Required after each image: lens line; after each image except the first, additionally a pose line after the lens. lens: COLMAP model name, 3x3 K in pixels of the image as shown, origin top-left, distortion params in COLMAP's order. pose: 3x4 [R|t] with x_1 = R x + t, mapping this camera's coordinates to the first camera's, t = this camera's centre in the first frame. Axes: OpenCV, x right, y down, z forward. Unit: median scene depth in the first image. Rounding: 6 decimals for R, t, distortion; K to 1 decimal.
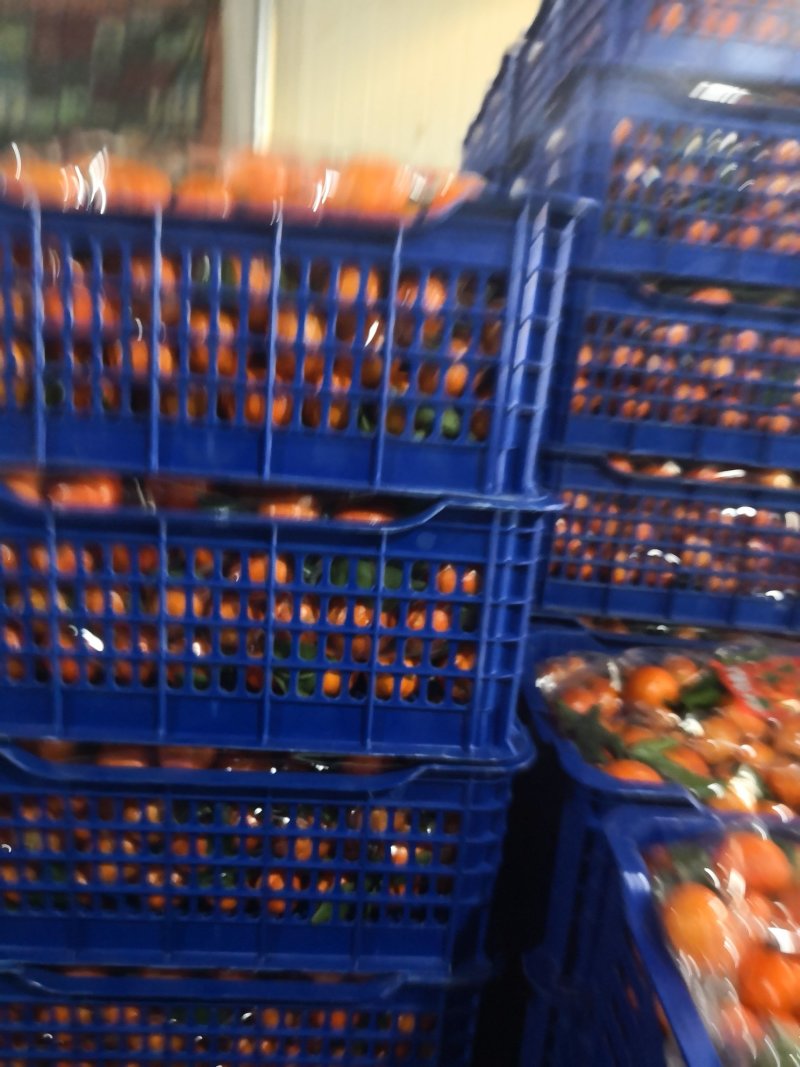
lens RADIAL K [[835.3, 0, 391.6], [0, 835.3, 532.7], [0, 0, 1]] dist [0.002319, -0.043713]
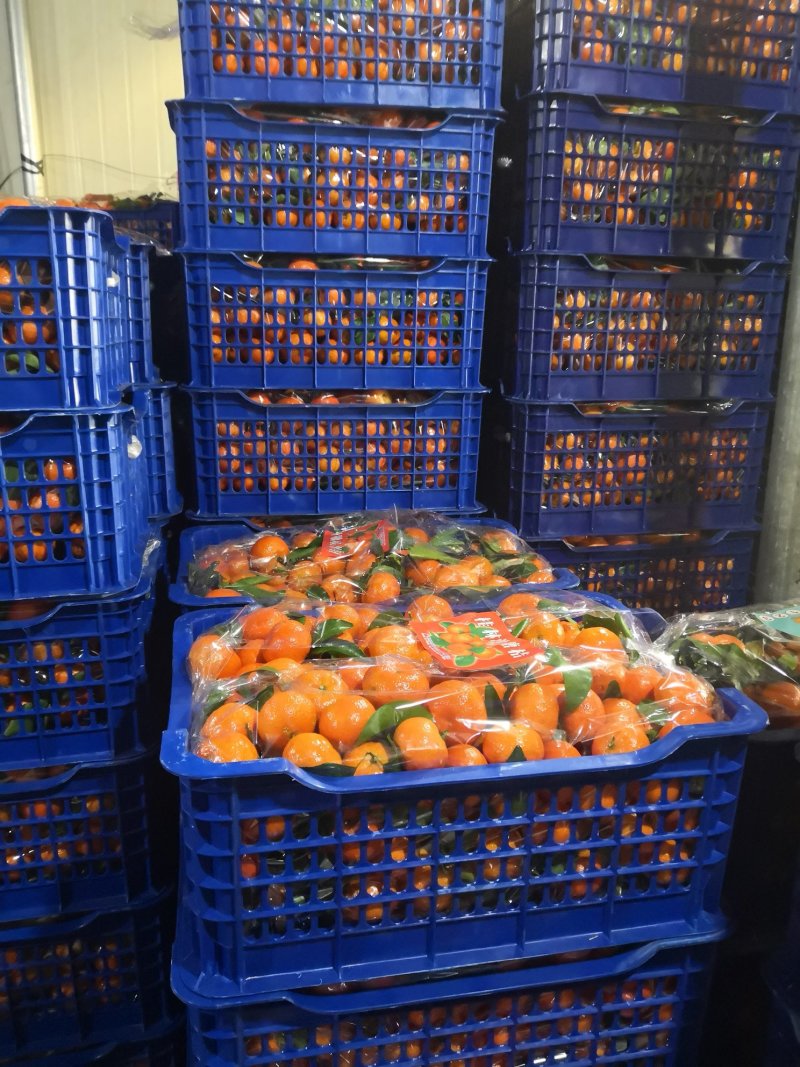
lens RADIAL K [[835.3, 0, 407.2], [0, 835.3, 533.6], [0, 0, 1]] dist [0.002319, -0.043713]
pose [[0.981804, -0.116962, 0.149601, 0.374447], [0.115650, 0.993136, 0.017466, 0.178293], [-0.150617, 0.000153, 0.988592, -0.447163]]
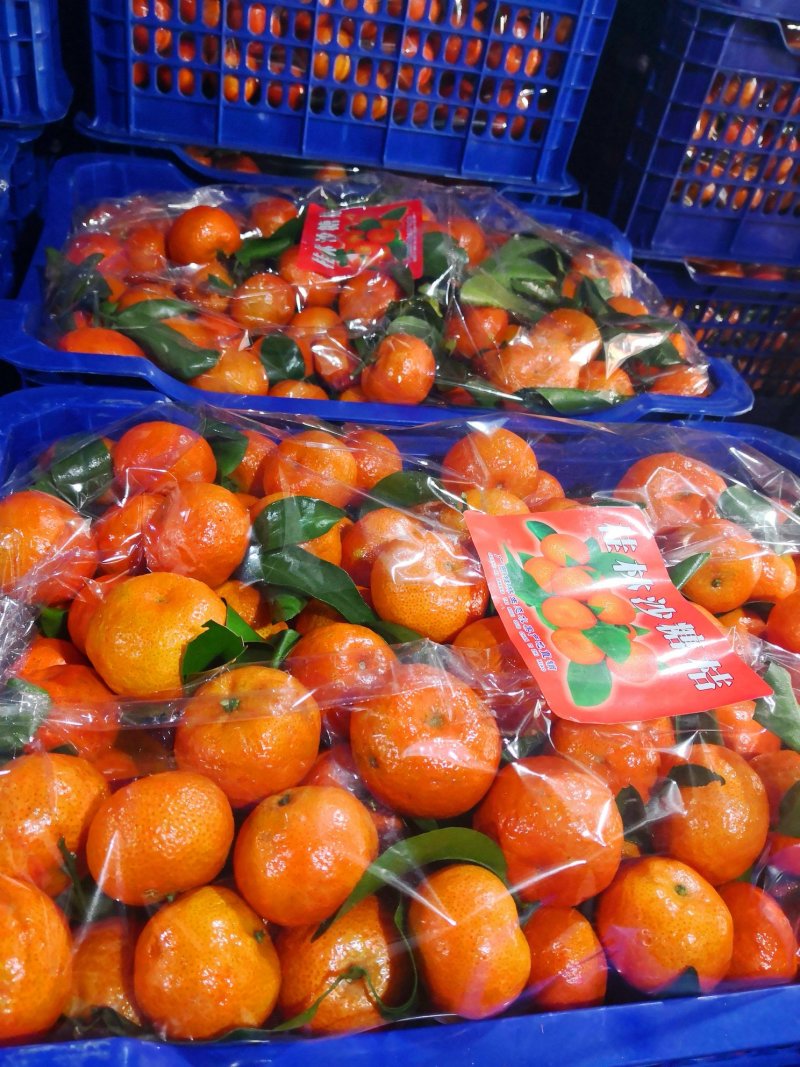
lens RADIAL K [[835.3, 0, 406.4], [0, 835.3, 527.6], [0, 0, 1]] dist [0.002319, -0.043713]
pose [[0.988379, -0.032856, 0.148417, 0.418556], [-0.038248, 0.891196, 0.452003, 0.081482], [-0.147119, -0.452426, 0.879583, 0.207362]]
